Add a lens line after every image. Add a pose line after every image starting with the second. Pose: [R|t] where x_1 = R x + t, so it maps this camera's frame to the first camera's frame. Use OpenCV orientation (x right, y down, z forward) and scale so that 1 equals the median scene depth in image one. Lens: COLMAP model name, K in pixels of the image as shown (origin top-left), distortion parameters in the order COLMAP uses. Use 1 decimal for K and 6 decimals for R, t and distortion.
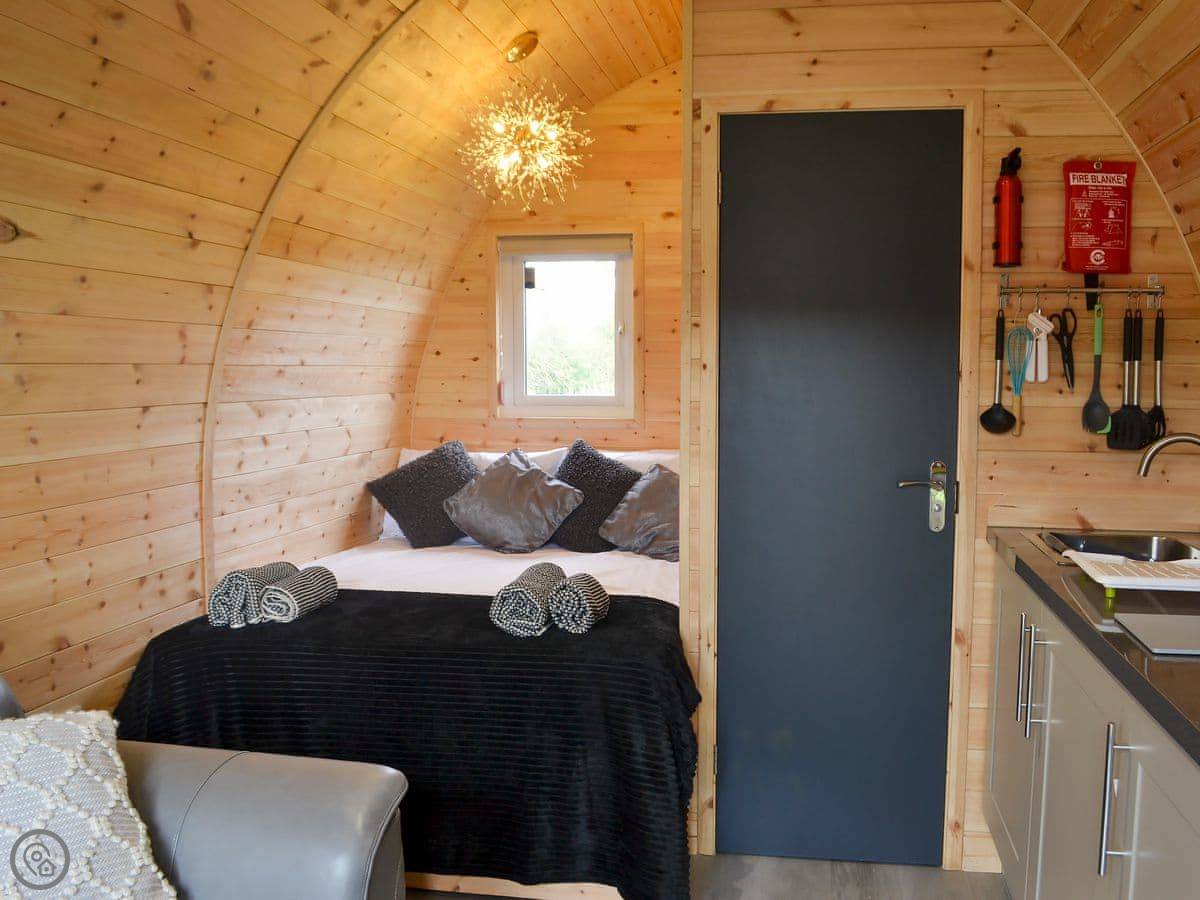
lens RADIAL K [[1072.7, 0, 647.7], [0, 1072.7, 458.2], [0, 0, 1]] dist [-0.091839, 0.011380]
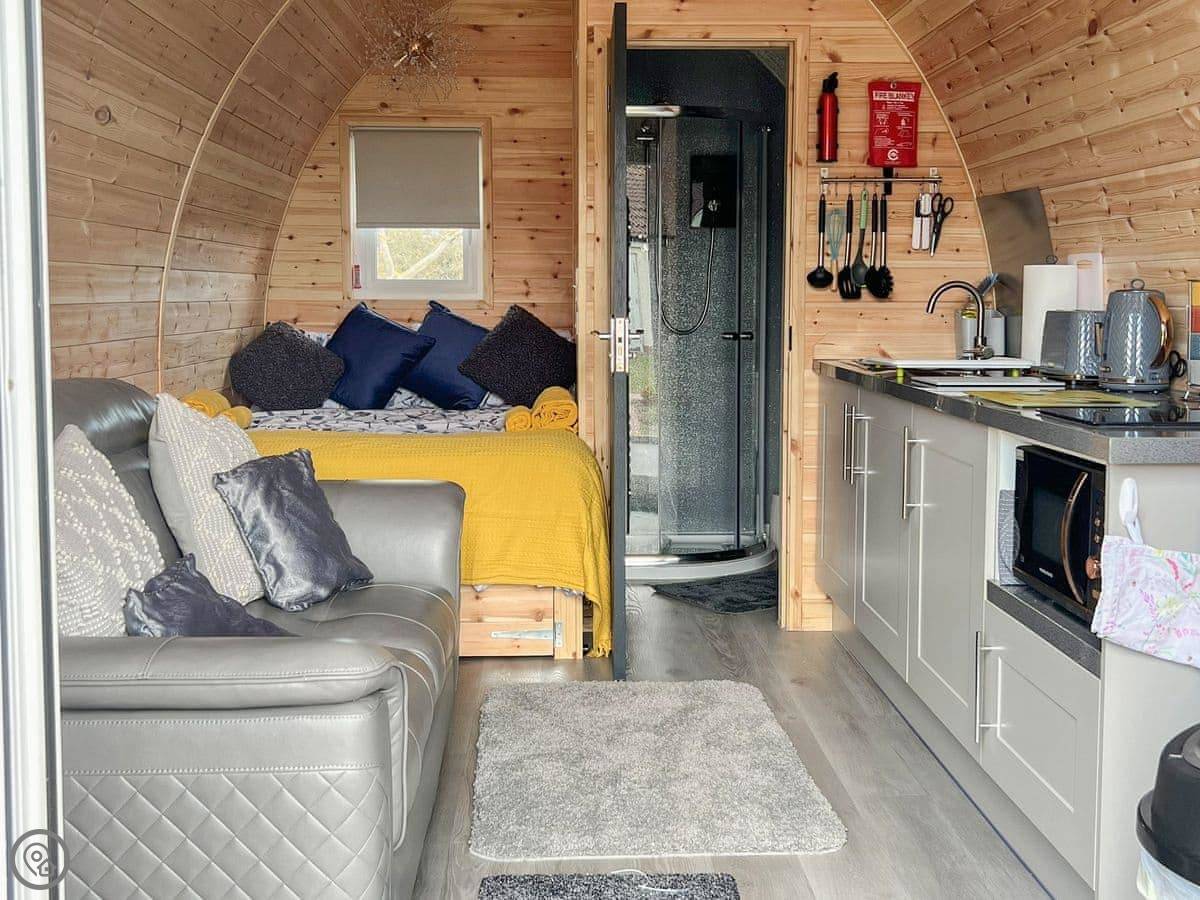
lens RADIAL K [[1361.2, 0, 599.3], [0, 1361.2, 397.7], [0, 0, 1]] dist [0.072617, -0.047048]
pose [[0.981693, -0.016609, 0.189743, -0.273165], [0.017367, 0.999846, -0.002335, 0.114777], [-0.189675, 0.005588, 0.981831, -0.633714]]
